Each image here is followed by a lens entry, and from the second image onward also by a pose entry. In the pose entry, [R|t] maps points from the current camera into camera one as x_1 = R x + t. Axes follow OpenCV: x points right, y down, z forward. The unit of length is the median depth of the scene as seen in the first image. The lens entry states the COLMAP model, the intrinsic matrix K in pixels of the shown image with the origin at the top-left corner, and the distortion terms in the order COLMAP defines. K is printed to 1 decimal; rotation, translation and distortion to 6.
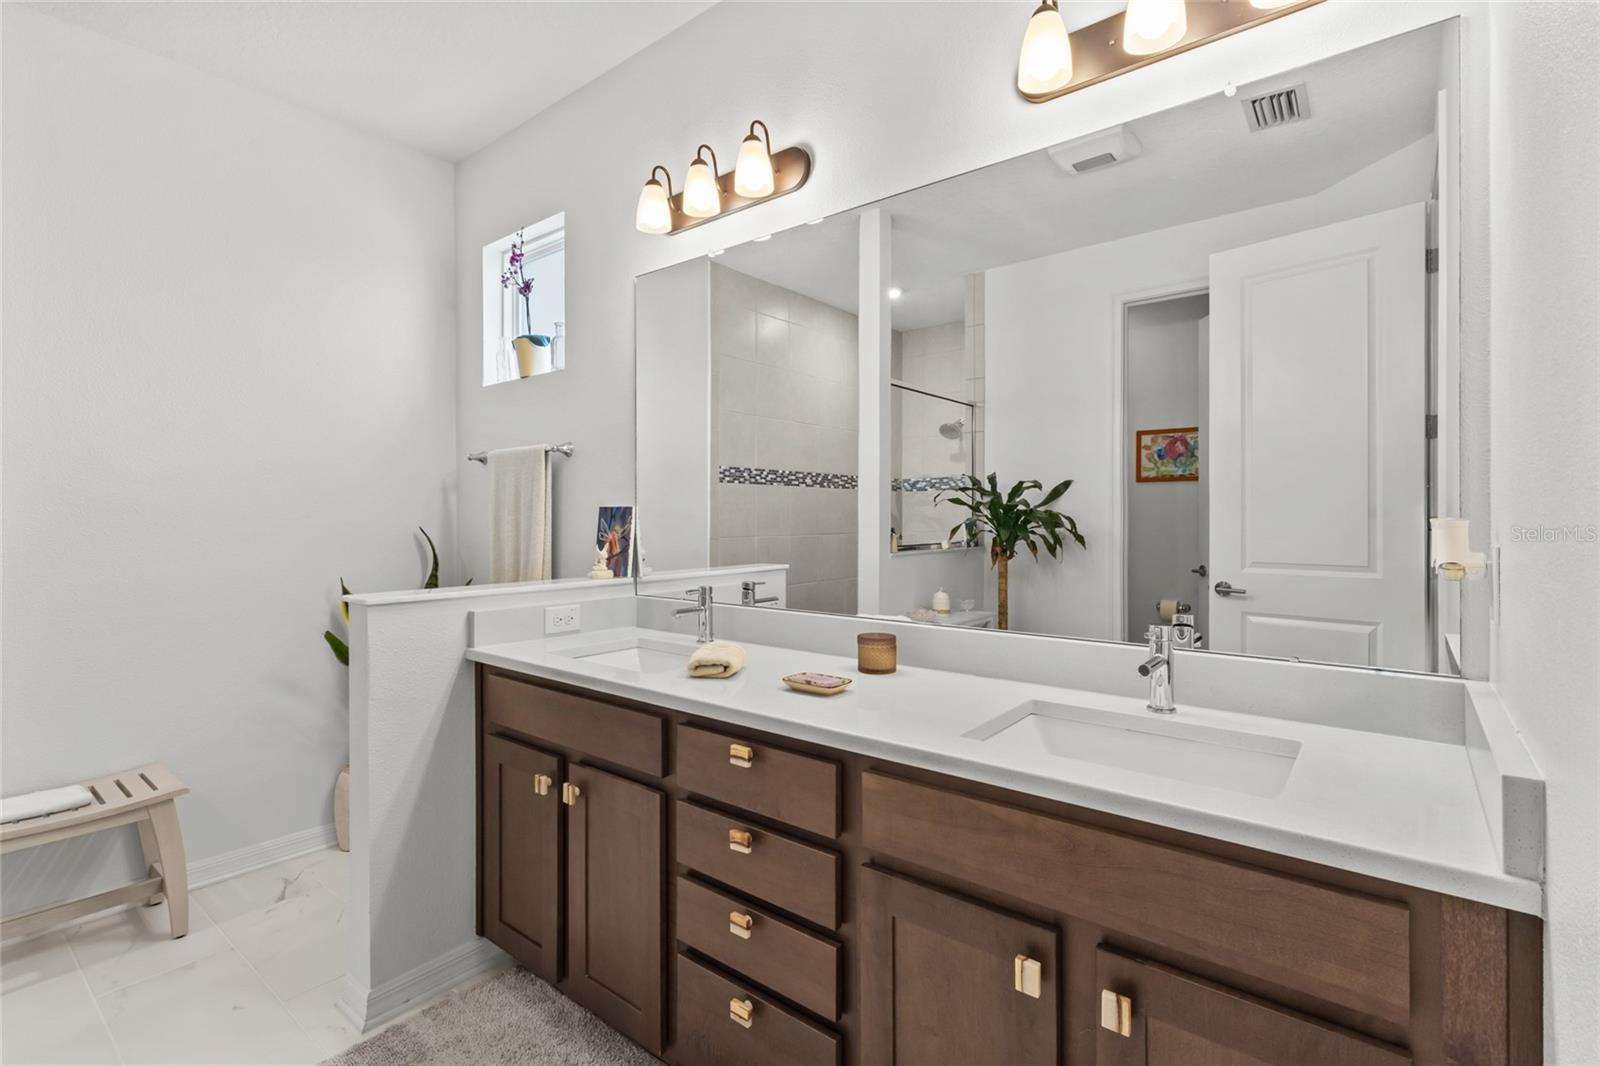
lens RADIAL K [[744.0, 0, 805.5], [0, 744.0, 519.4], [0, 0, 1]] dist [0.004506, 0.000126]
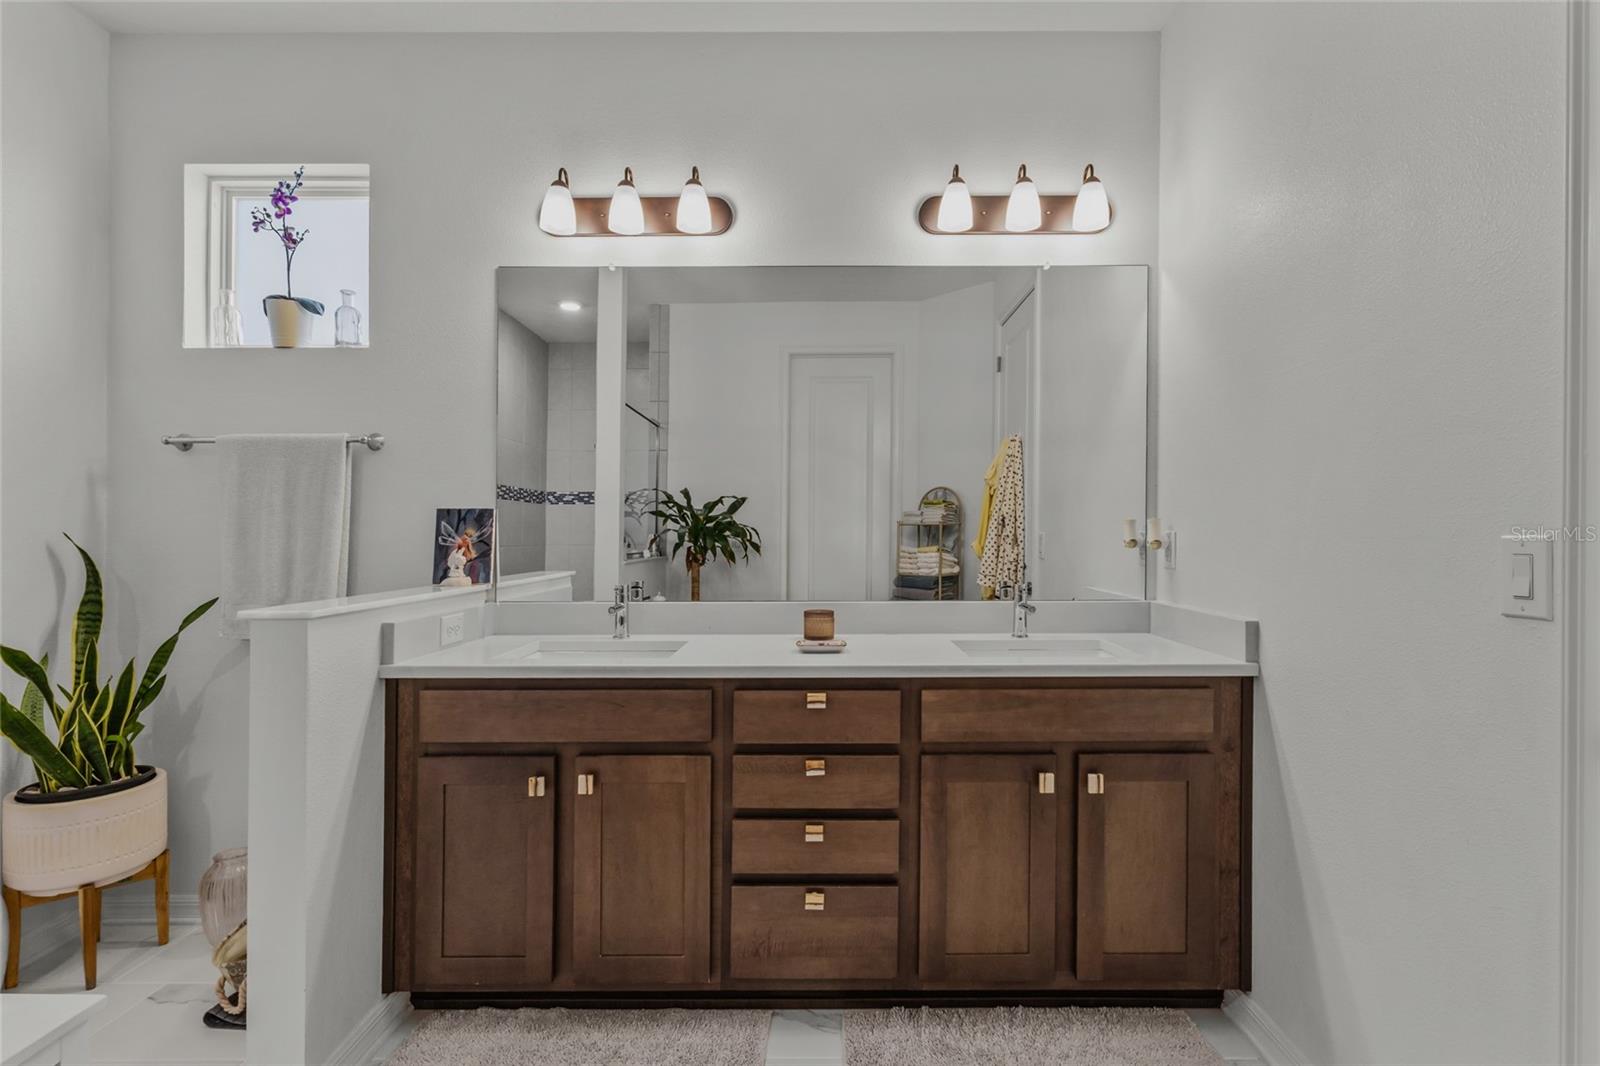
lens RADIAL K [[744.0, 0, 827.2], [0, 744.0, 537.4], [0, 0, 1]] dist [0.004506, 0.000126]
pose [[0.775638, -0.001066, 0.631177, -0.532275], [0.002872, 0.999994, -0.001841, 0.023631], [-0.631172, 0.003241, 0.775636, -0.003864]]
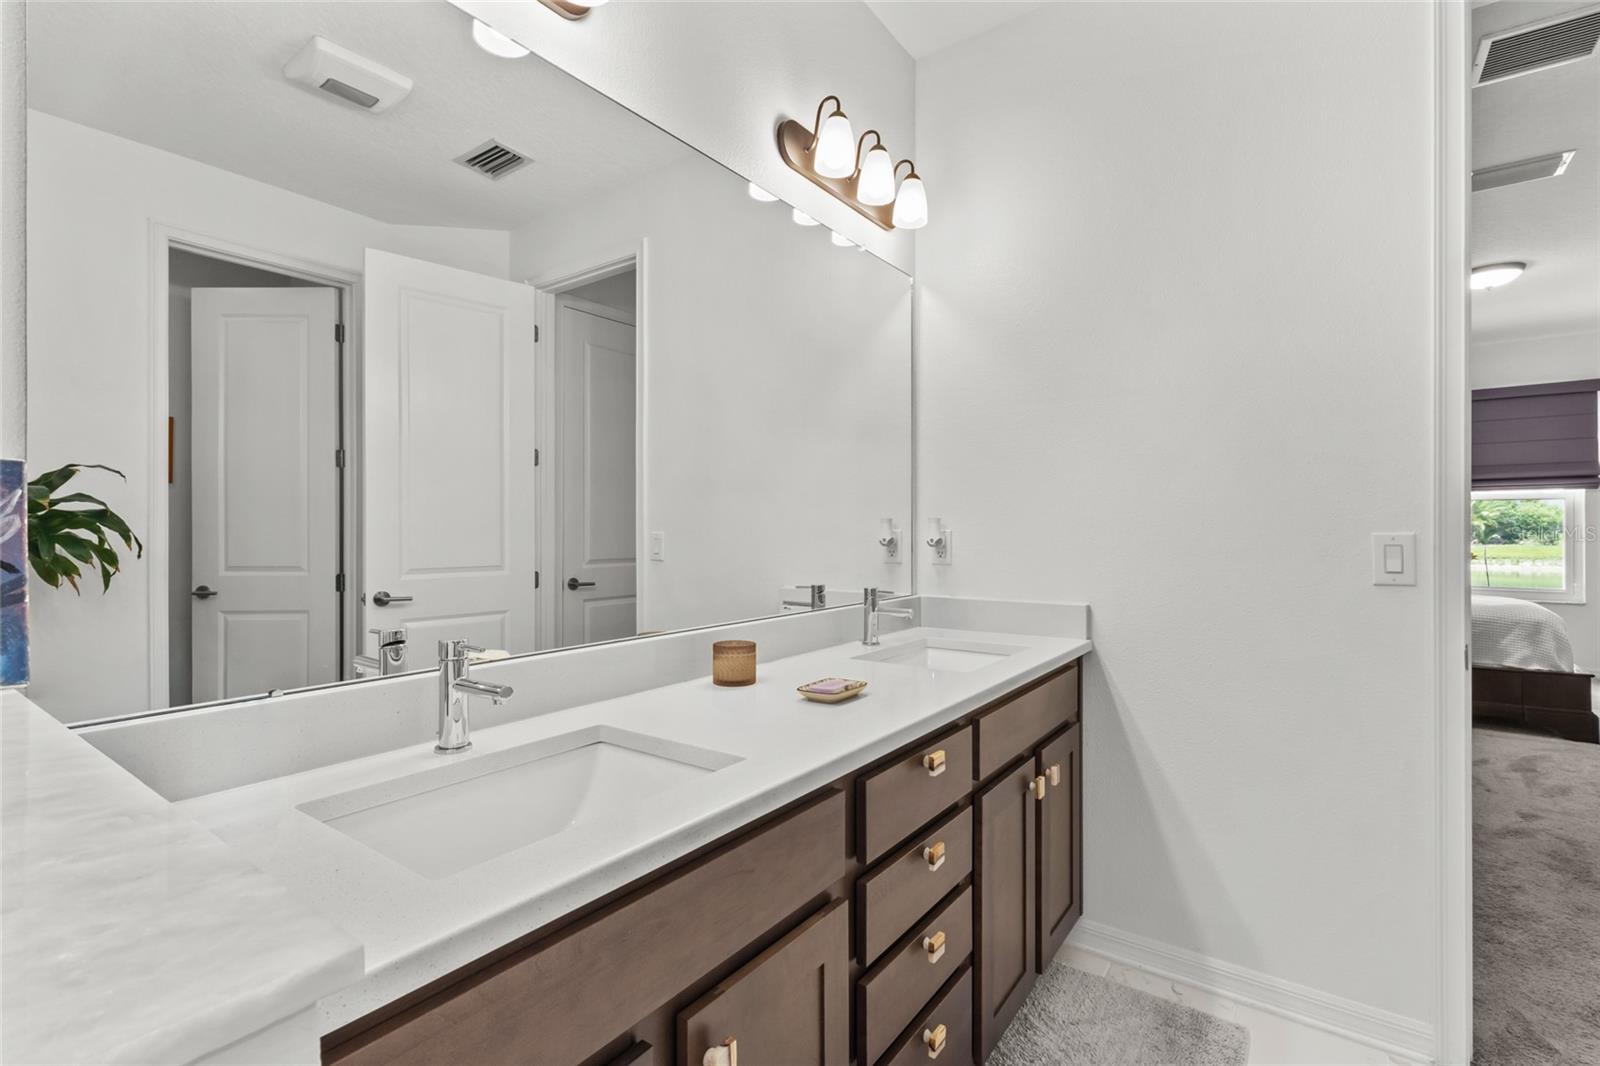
lens RADIAL K [[744.0, 0, 793.9], [0, 744.0, 525.0], [0, 0, 1]] dist [0.004506, 0.000126]
pose [[-0.051099, 0.012909, 0.998610, -0.605764], [0.007183, 0.999895, -0.012559, 0.019751], [-0.998668, 0.006531, -0.051186, 0.738026]]
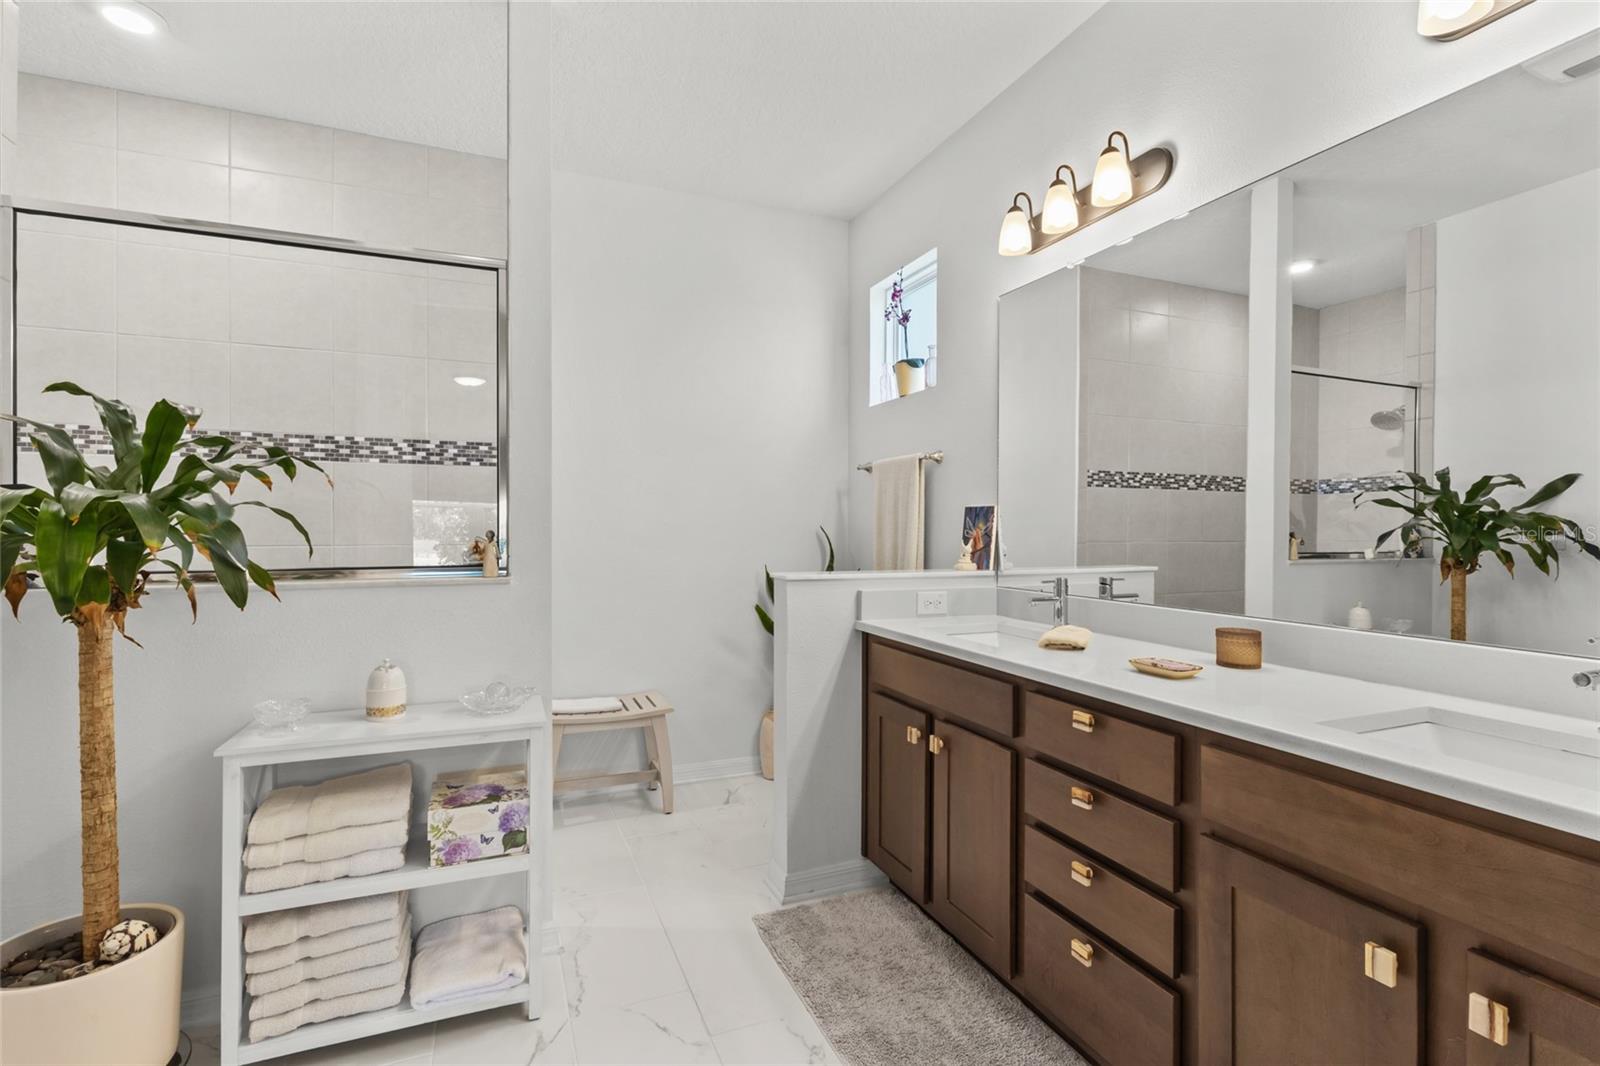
lens RADIAL K [[744.0, 0, 798.0], [0, 744.0, 528.2], [0, 0, 1]] dist [0.004506, 0.000126]
pose [[0.877137, 0.006590, -0.480195, 0.043372], [-0.008631, 0.999961, -0.002043, 0.021672], [0.480163, 0.005936, 0.877159, -0.108035]]
